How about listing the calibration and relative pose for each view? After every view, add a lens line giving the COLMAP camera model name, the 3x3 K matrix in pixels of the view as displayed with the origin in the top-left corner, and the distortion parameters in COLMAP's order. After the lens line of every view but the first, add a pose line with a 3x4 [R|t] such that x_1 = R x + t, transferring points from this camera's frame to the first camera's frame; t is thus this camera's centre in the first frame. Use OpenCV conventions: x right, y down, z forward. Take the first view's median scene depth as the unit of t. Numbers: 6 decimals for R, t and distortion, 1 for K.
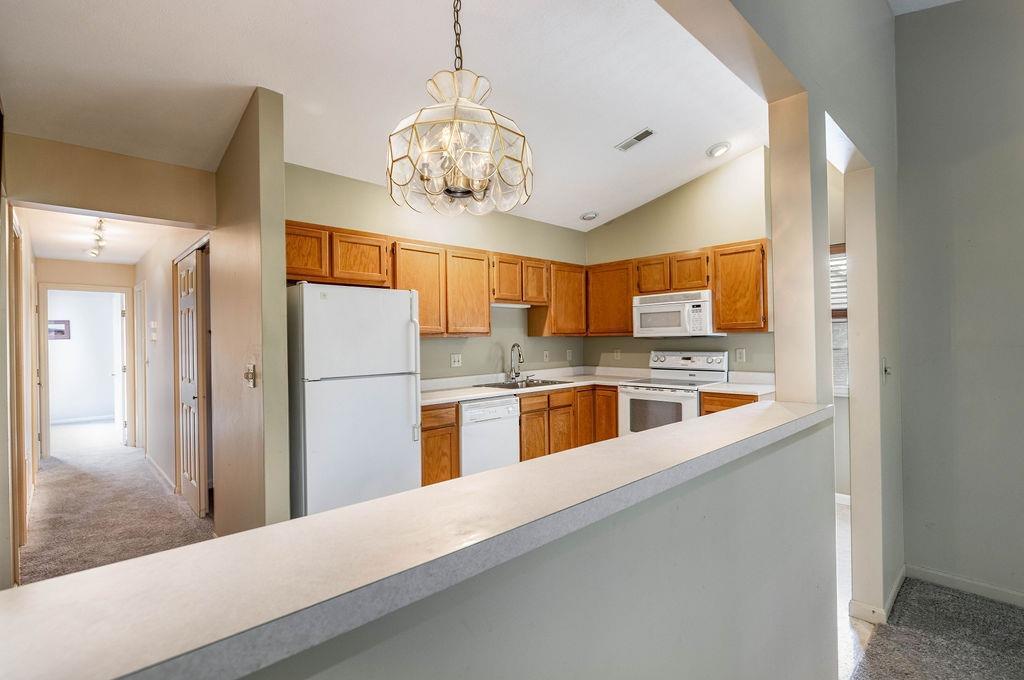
lens RADIAL K [[483.0, 0, 511.6], [0, 483.0, 340.5], [0, 0, 1]] dist [-0.007445, -0.000602]
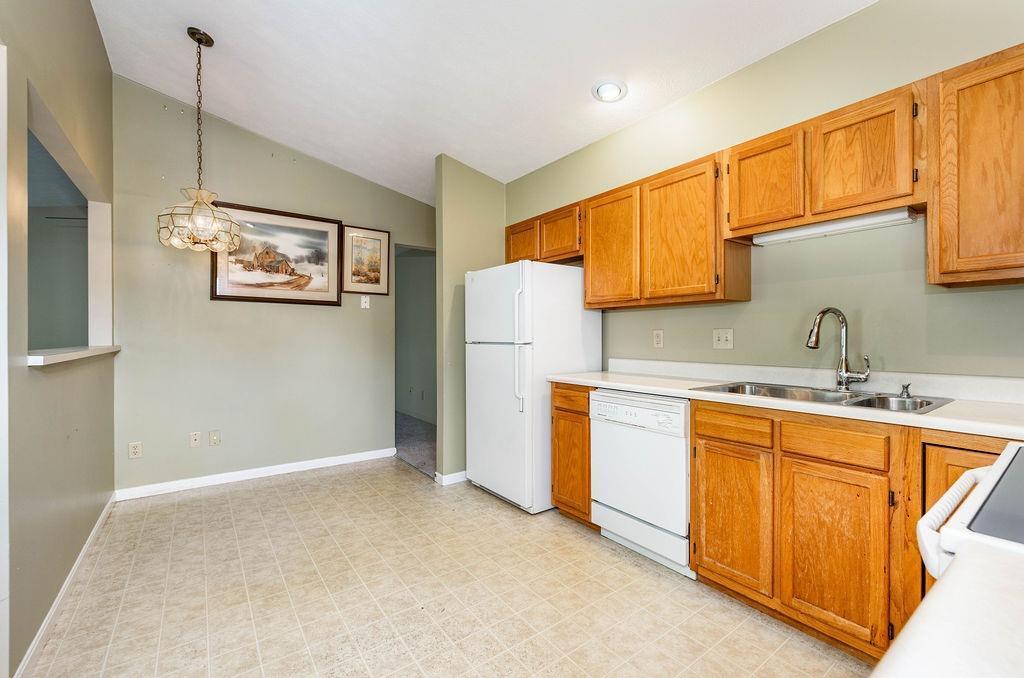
lens RADIAL K [[429.2, 0, 512.3], [0, 429.2, 338.8], [0, 0, 1]] dist [-0.001084, 0.001556]
pose [[-0.130655, 0.023936, -0.991139, 0.506044], [0.004639, 0.999712, 0.023531, 0.027384], [0.991417, -0.001523, -0.130728, 0.821899]]
